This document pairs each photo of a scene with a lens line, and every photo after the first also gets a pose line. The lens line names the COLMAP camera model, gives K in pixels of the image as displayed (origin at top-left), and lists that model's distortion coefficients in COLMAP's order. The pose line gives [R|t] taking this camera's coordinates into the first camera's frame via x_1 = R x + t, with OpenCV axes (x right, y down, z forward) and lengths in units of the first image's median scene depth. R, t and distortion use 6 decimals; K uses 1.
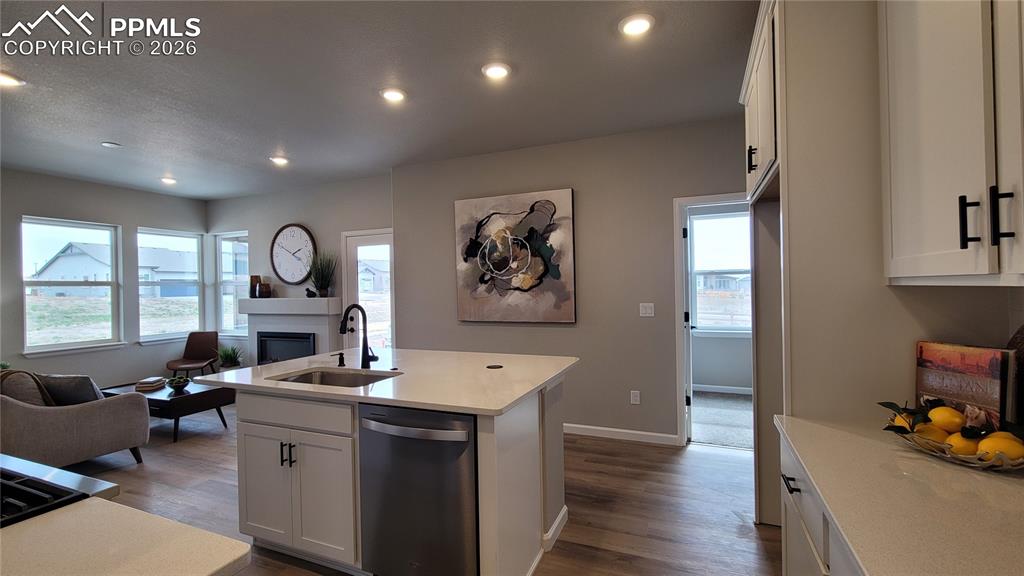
lens RADIAL K [[437.2, 0, 515.4], [0, 437.2, 288.3], [0, 0, 1]] dist [-0.000891, -0.000359]
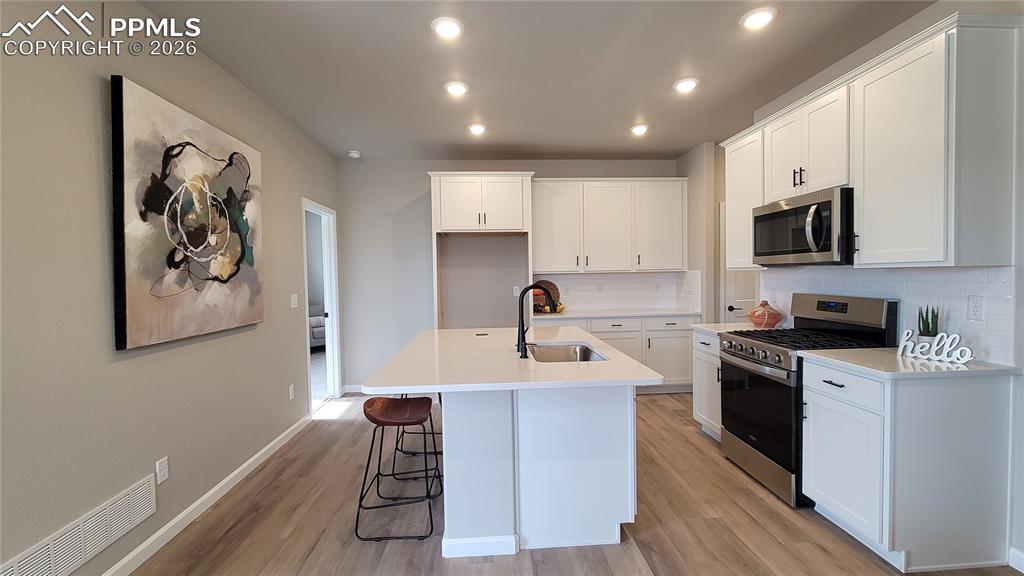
lens RADIAL K [[437.2, 0, 515.4], [0, 437.2, 288.3], [0, 0, 1]] dist [-0.000891, -0.000359]
pose [[-0.445510, -0.002013, 0.895275, -0.724759], [0.028045, 0.999475, 0.016203, 0.016223], [-0.894837, 0.032327, -0.445220, 0.870940]]
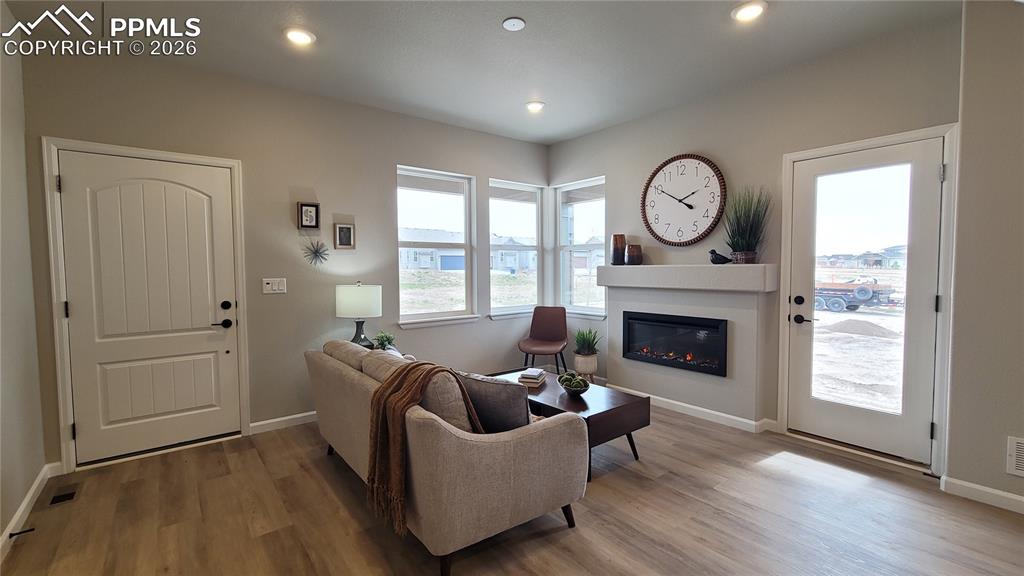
lens RADIAL K [[437.2, 0, 515.4], [0, 437.2, 288.3], [0, 0, 1]] dist [-0.000891, -0.000359]
pose [[0.876654, 0.034350, -0.479893, -0.531454], [-0.009303, 0.998472, 0.054473, 0.030487], [0.481031, -0.043289, 0.875634, 0.364651]]
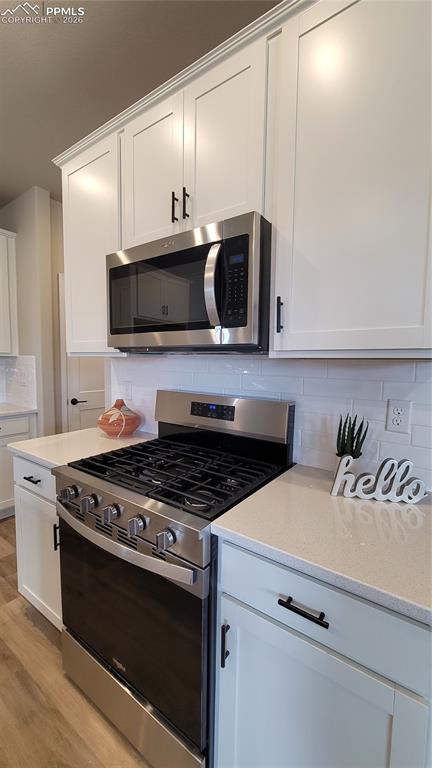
lens RADIAL K [[311.8, 0, 216.9], [0, 311.8, 385.0], [0, 0, 1]] dist [-0.001591, -0.000166]
pose [[-0.975695, -0.012554, 0.218773, -0.430185], [0.003923, 0.997197, 0.074717, 0.014656], [-0.219098, 0.073759, -0.972911, 0.483877]]
